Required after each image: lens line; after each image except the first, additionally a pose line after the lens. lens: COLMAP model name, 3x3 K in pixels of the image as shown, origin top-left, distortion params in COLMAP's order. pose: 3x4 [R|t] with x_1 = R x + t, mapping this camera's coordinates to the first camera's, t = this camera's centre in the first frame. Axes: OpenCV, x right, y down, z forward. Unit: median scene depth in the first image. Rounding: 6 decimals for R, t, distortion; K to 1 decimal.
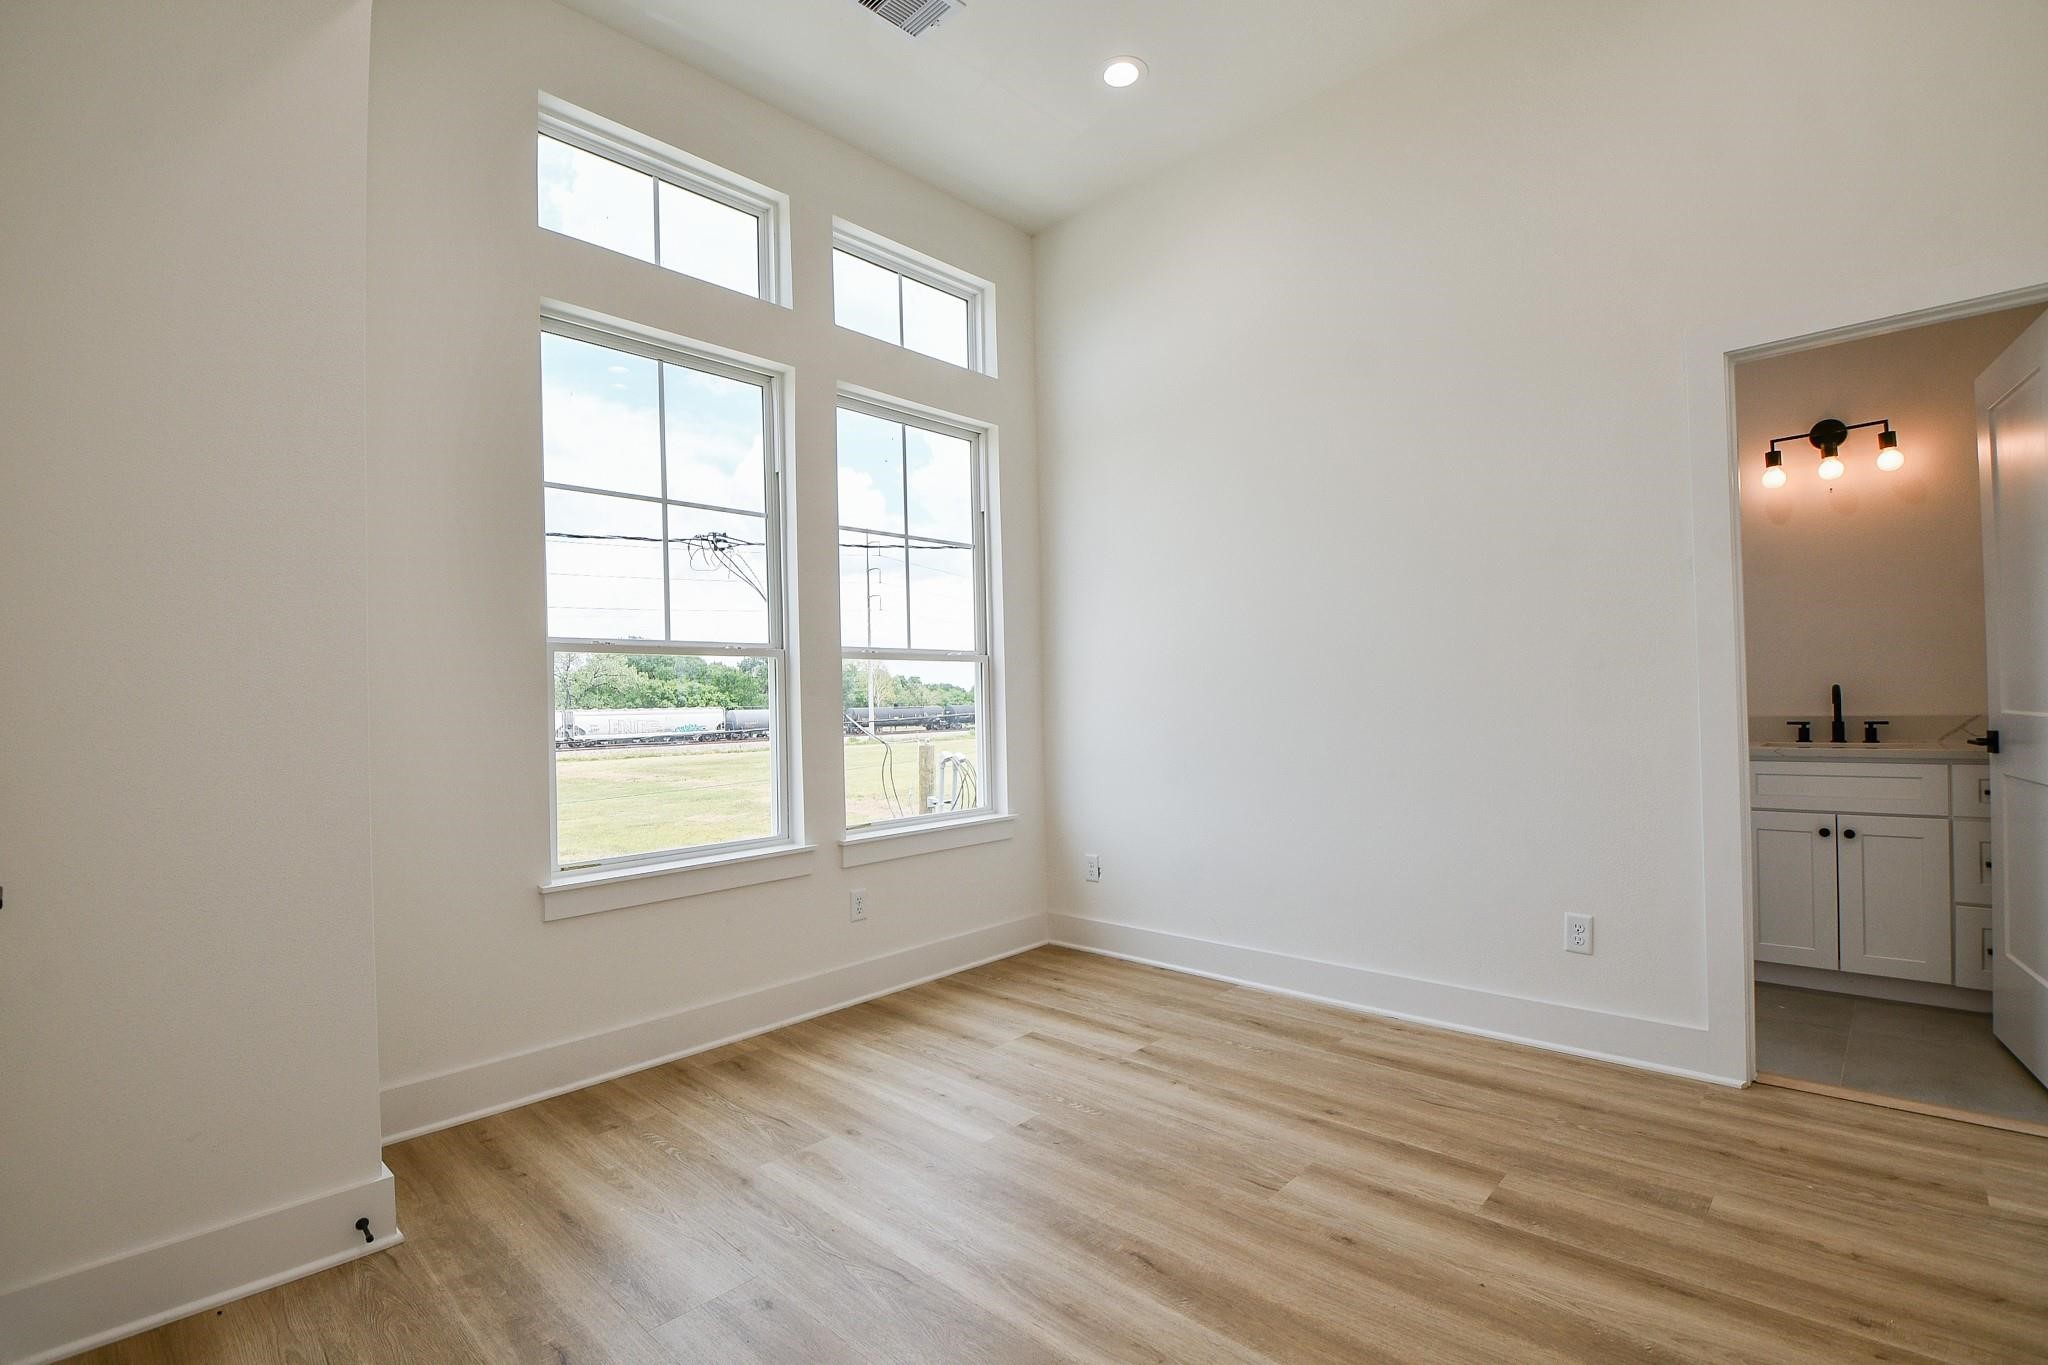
lens RADIAL K [[908.6, 0, 1039.6], [0, 908.6, 693.3], [0, 0, 1]] dist [0.002869, -0.019184]
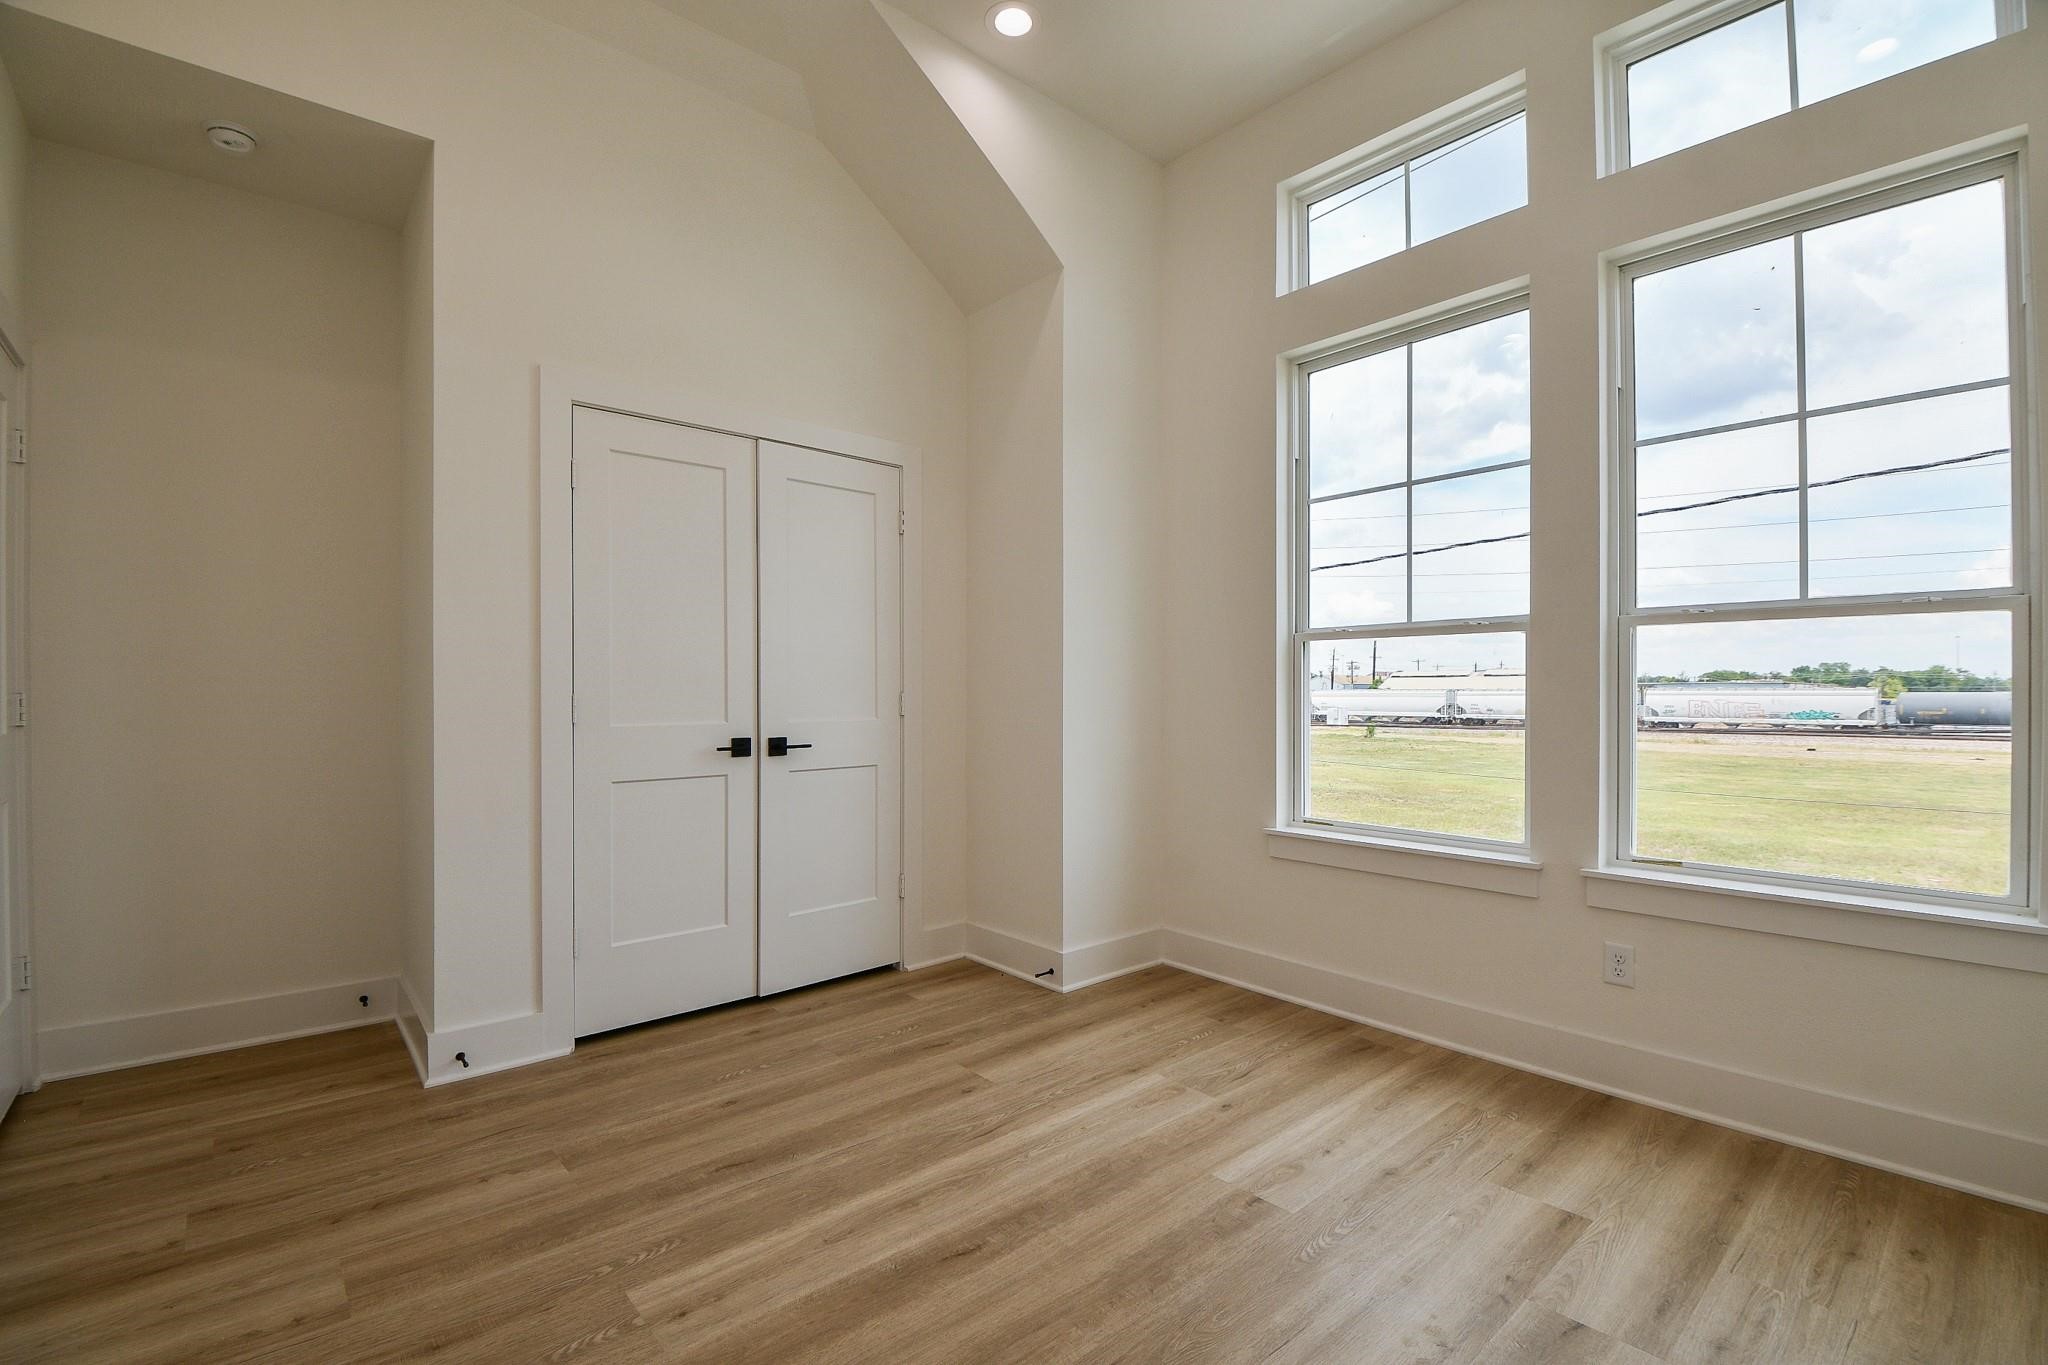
lens RADIAL K [[908.6, 0, 1039.6], [0, 908.6, 693.3], [0, 0, 1]] dist [0.002869, -0.019184]
pose [[-0.087817, 0.025143, -0.995819, 0.688598], [0.012090, 0.999635, 0.024173, -0.009531], [0.996063, -0.009916, -0.088089, 0.740888]]
